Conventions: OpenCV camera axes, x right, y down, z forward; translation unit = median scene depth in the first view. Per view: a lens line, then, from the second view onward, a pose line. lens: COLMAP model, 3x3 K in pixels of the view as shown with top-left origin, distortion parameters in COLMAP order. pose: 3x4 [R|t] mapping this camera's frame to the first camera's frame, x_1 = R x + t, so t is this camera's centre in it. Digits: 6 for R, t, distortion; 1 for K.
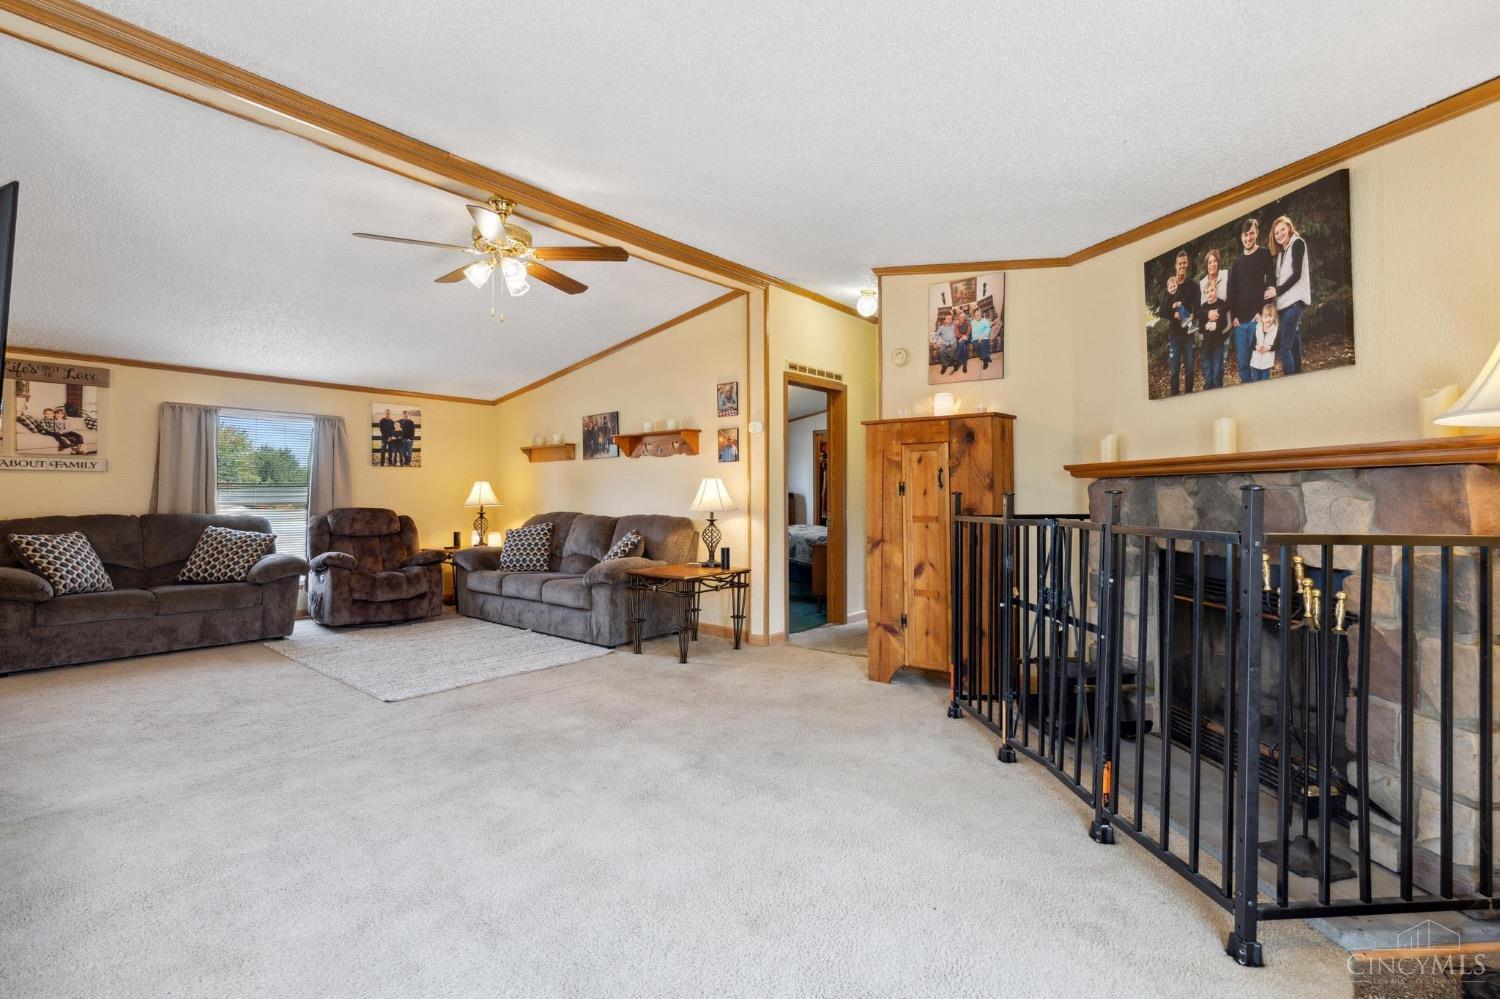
lens RADIAL K [[687.4, 0, 754.7], [0, 687.4, 483.7], [0, 0, 1]] dist [-0.004876, 0.001342]
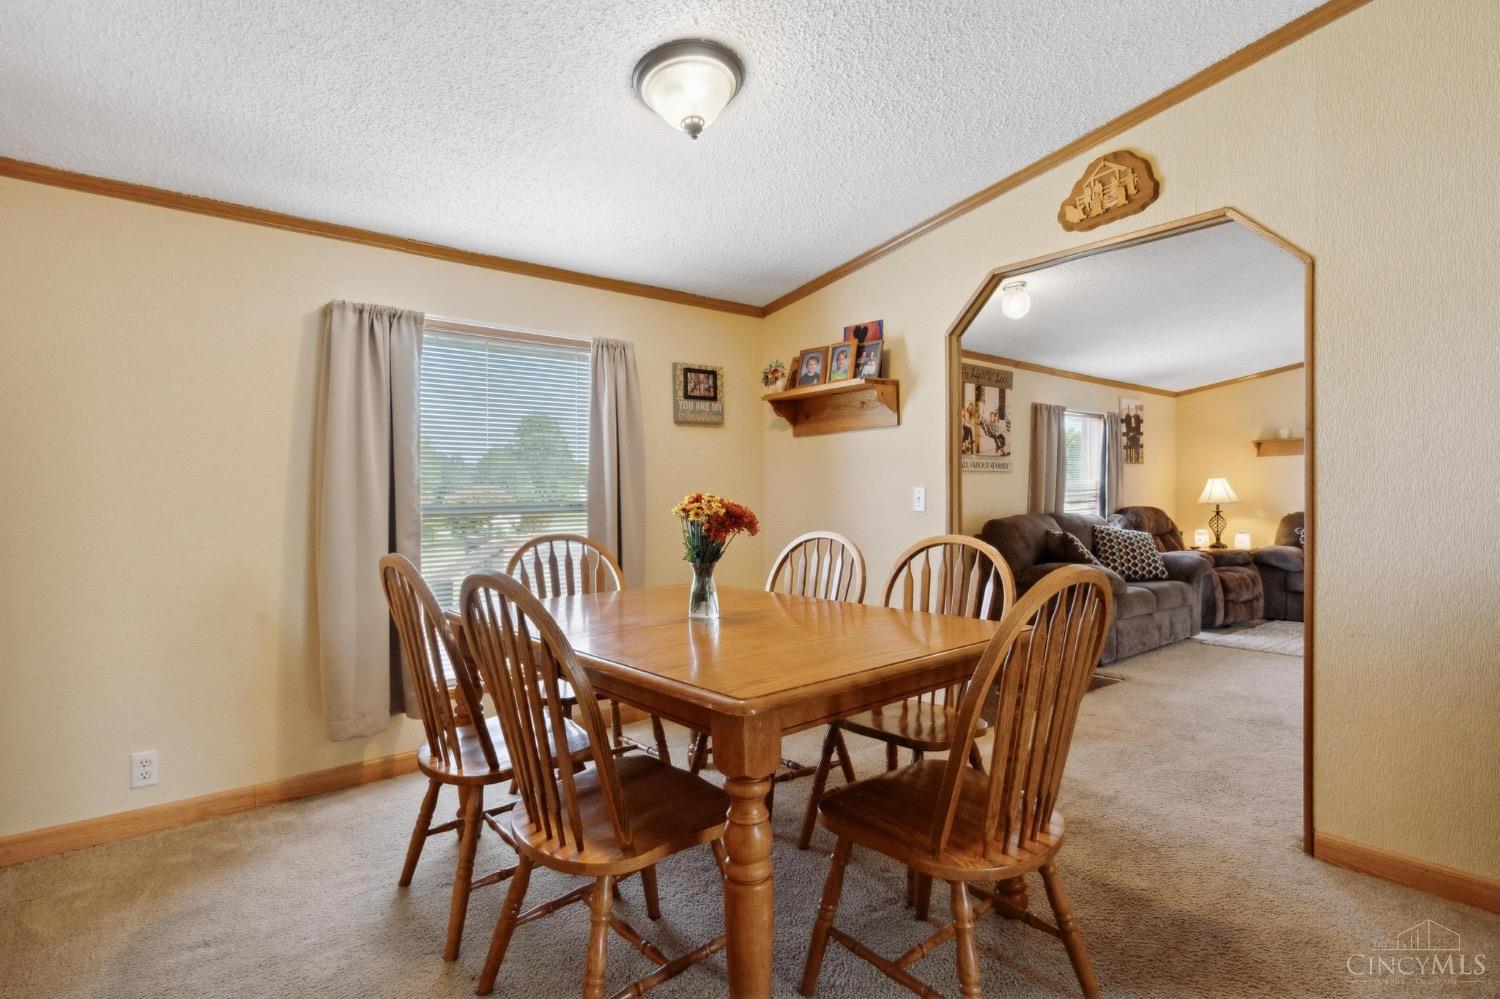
lens RADIAL K [[755.6, 0, 752.3], [0, 755.6, 506.0], [0, 0, 1]] dist [-0.000062, 0.000872]
pose [[0.981758, -0.008303, -0.189951, -1.389245], [0.014141, 0.999468, 0.029402, -0.006889], [0.189606, -0.031552, 0.981353, -0.237174]]
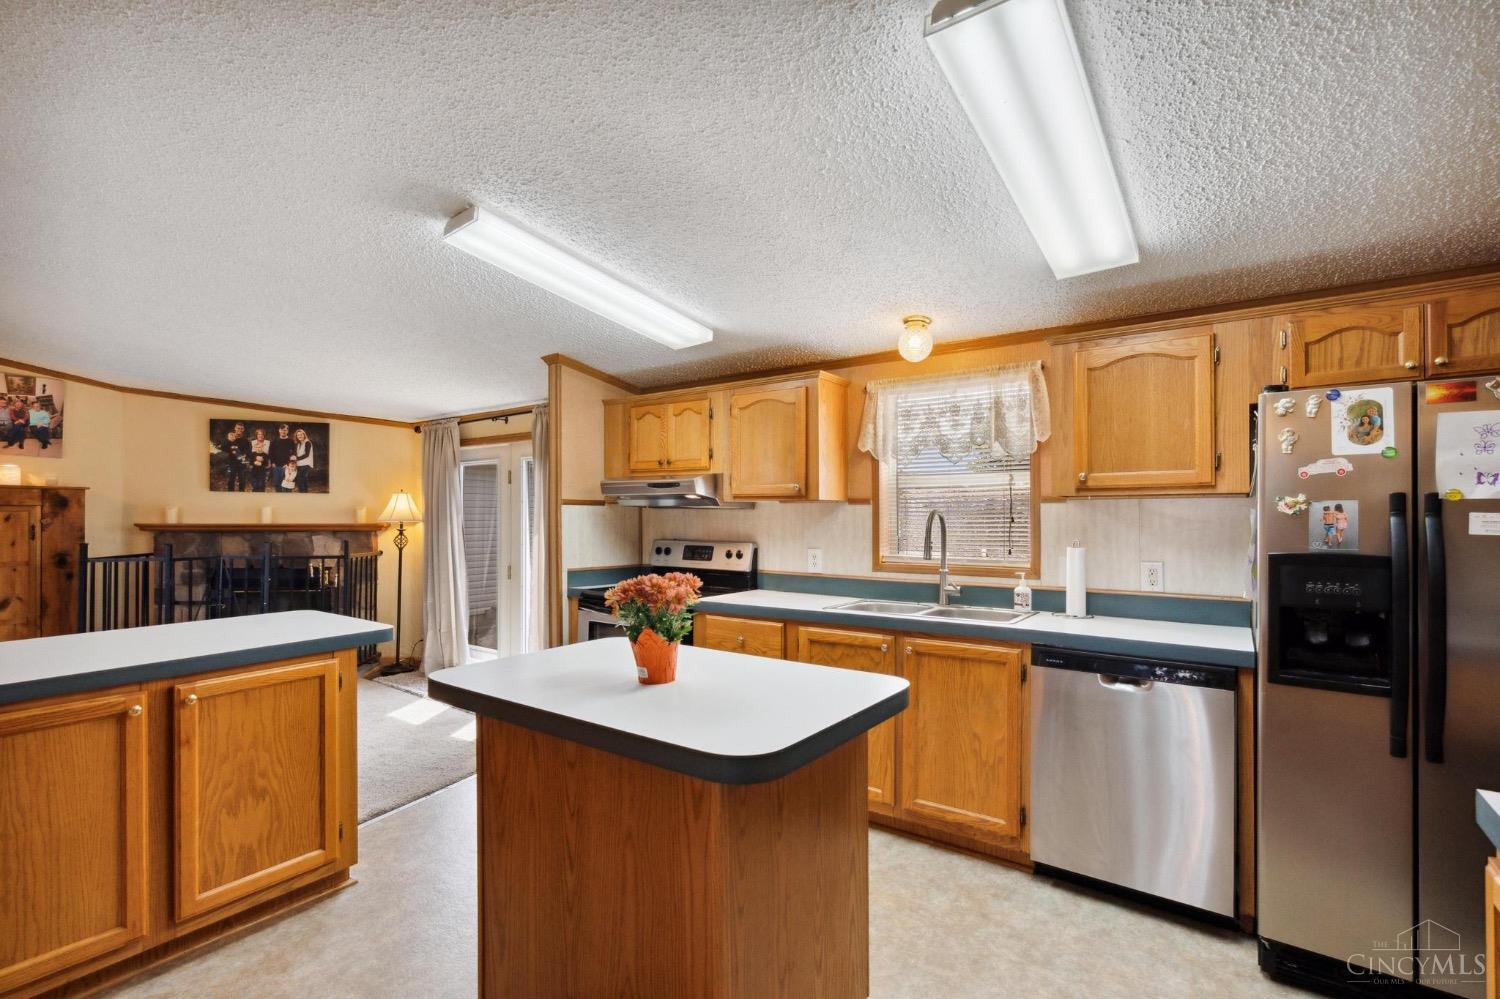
lens RADIAL K [[687.4, 0, 754.0], [0, 687.4, 509.6], [0, 0, 1]] dist [-0.004876, 0.001342]
pose [[-0.072597, 0.008740, 0.997323, -1.058875], [-0.015516, 0.999831, -0.009891, -0.056019], [-0.997241, -0.016192, -0.072449, -0.272011]]
